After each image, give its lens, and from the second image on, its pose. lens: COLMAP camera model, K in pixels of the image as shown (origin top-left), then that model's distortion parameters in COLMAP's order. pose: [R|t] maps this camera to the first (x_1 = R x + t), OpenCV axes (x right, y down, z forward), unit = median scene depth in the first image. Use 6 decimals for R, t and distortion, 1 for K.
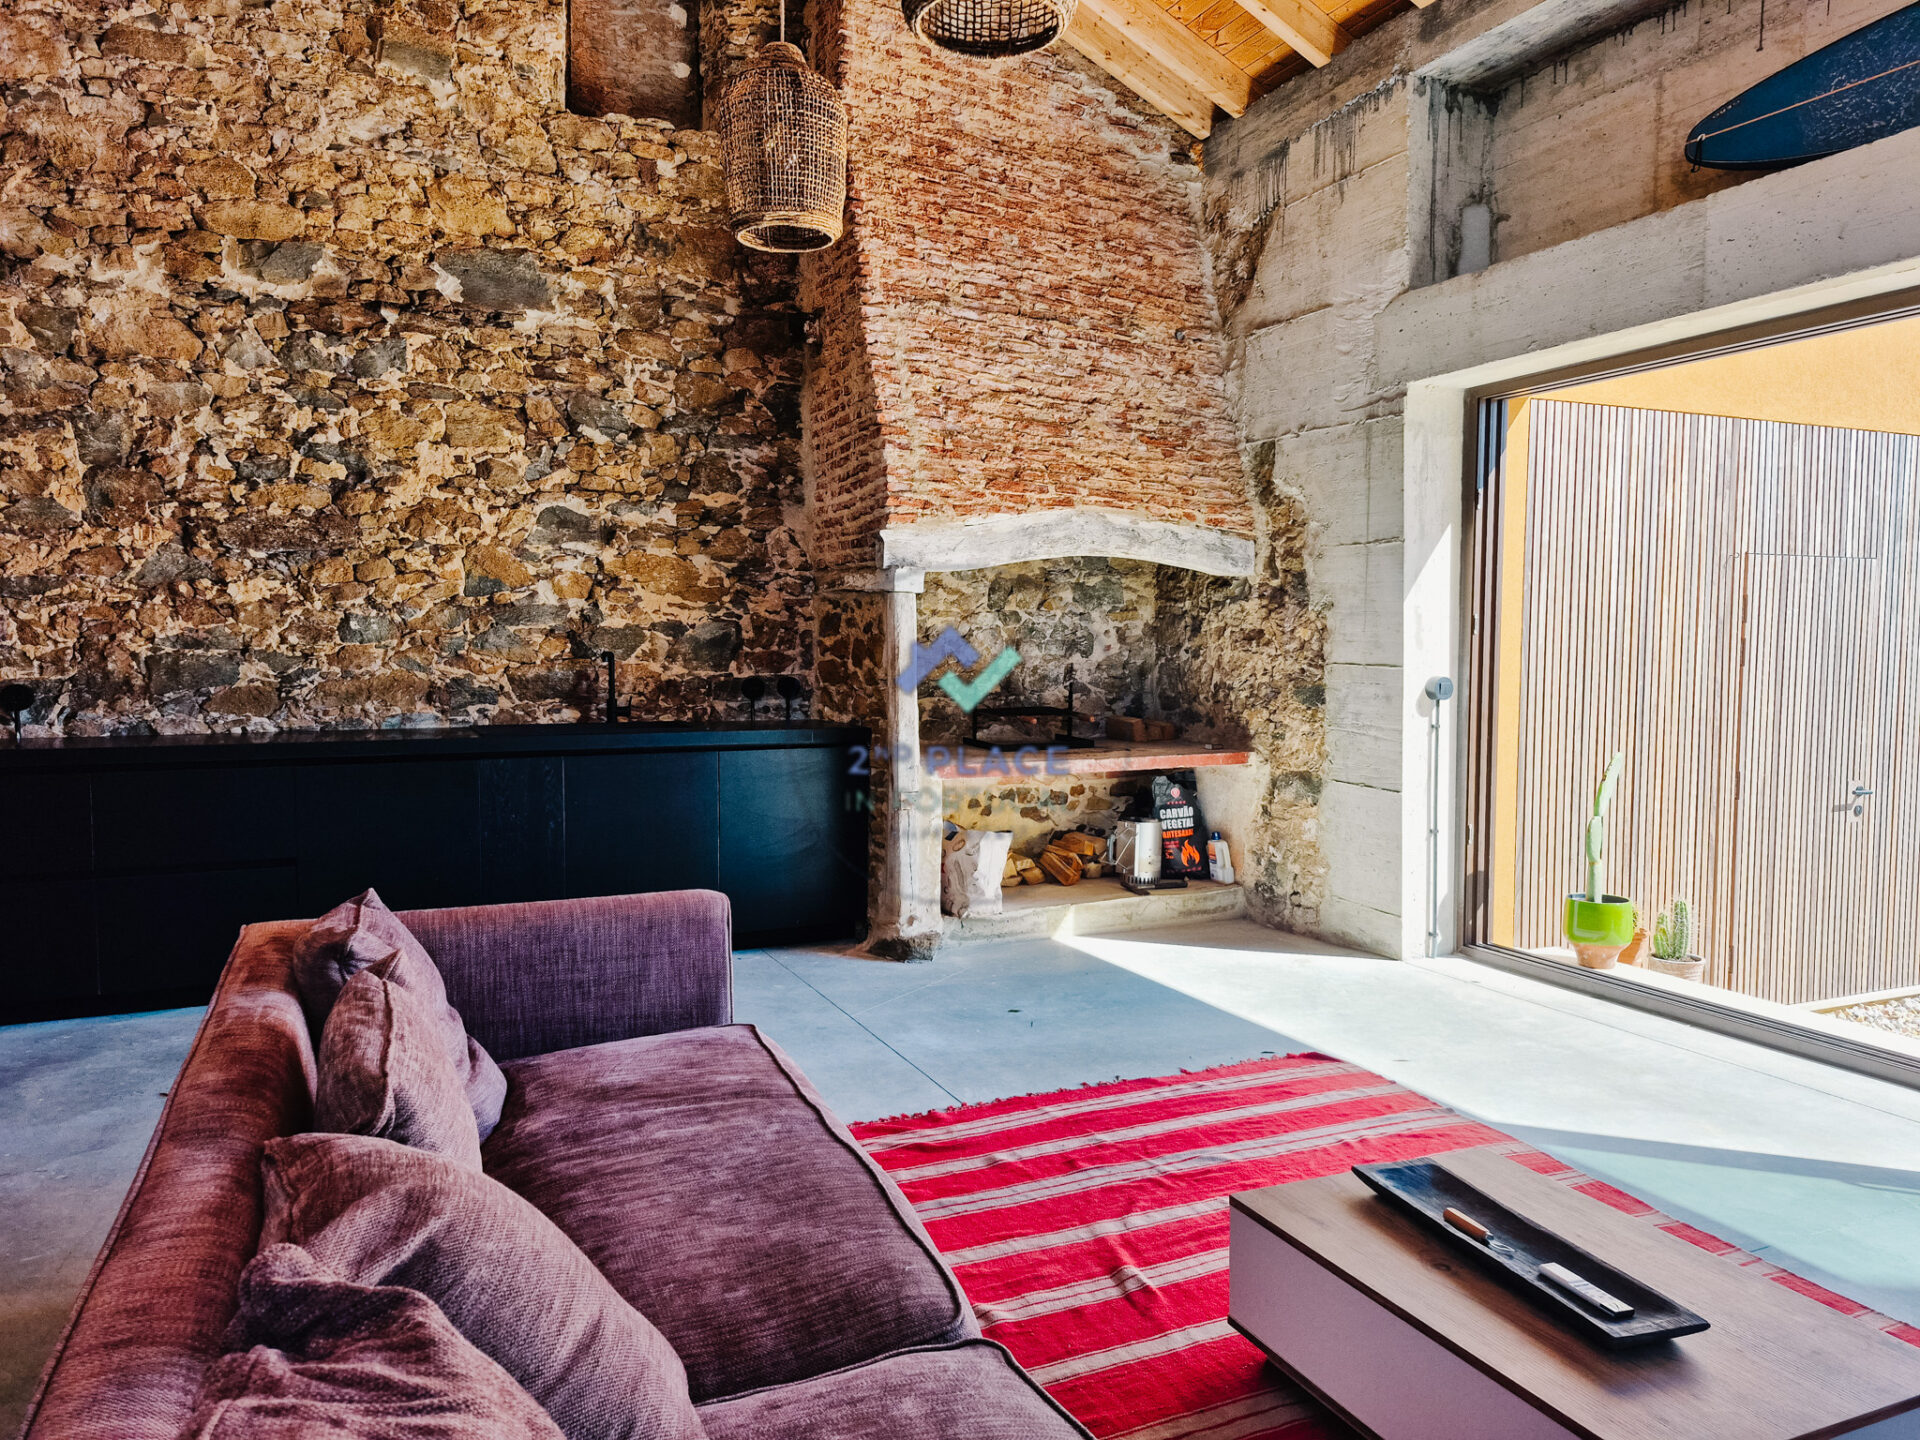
lens RADIAL K [[1332.9, 0, 959.5], [0, 1332.9, 733.7], [0, 0, 1]] dist [0.056377, -0.039011]
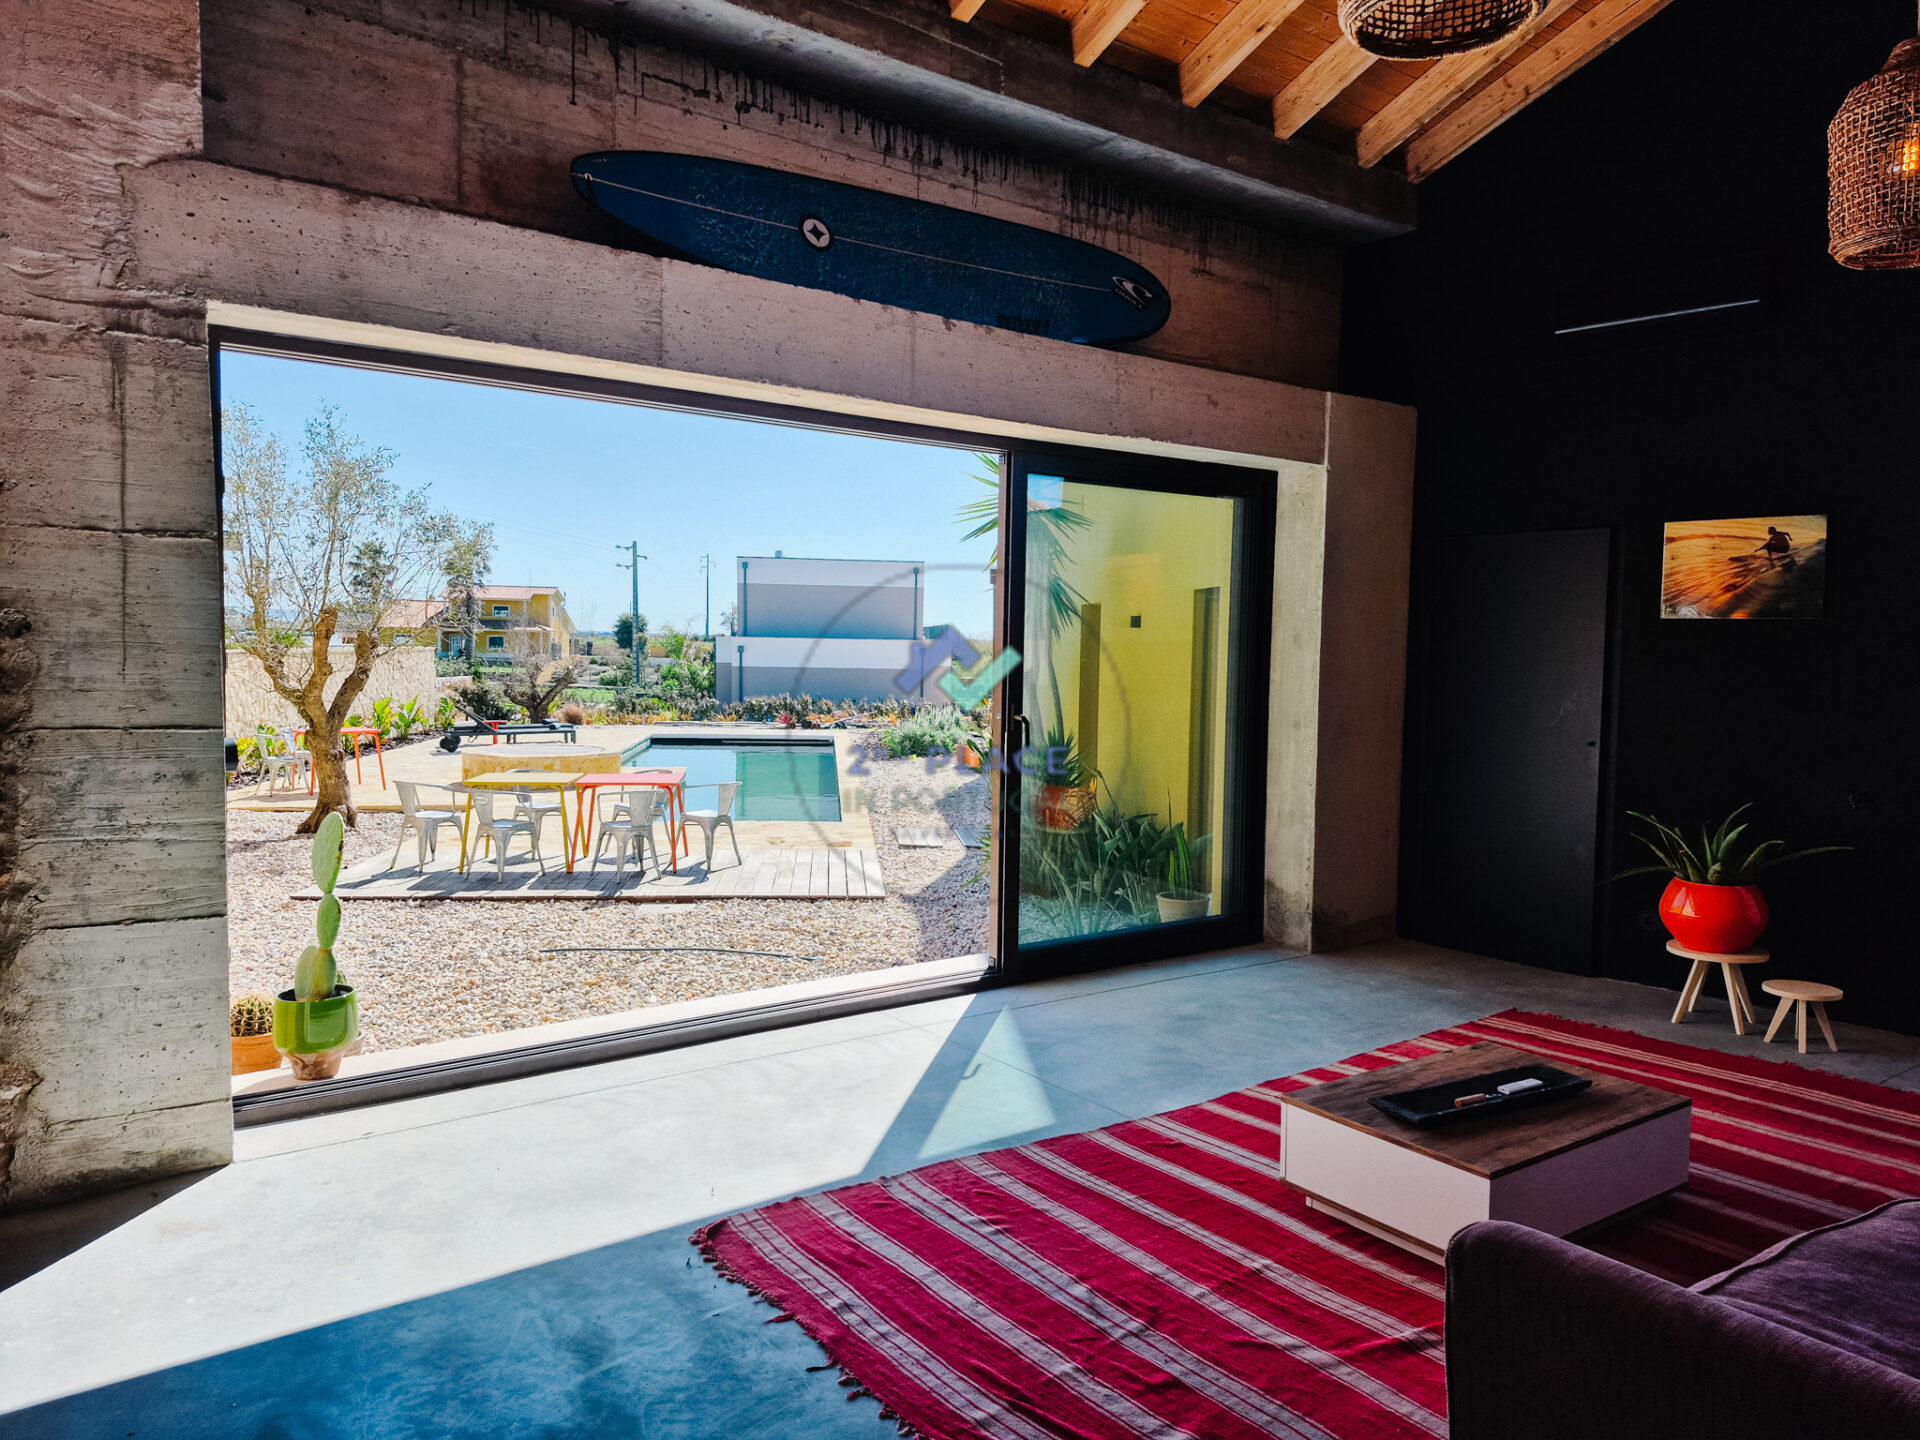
lens RADIAL K [[1332.9, 0, 945.3], [0, 1332.9, 716.5], [0, 0, 1]] dist [0.056377, -0.039011]
pose [[-0.216075, -0.071456, 0.973759, -0.394731], [0.046192, 0.995454, 0.083298, -0.093244], [-0.975284, 0.062978, -0.211792, 0.778429]]
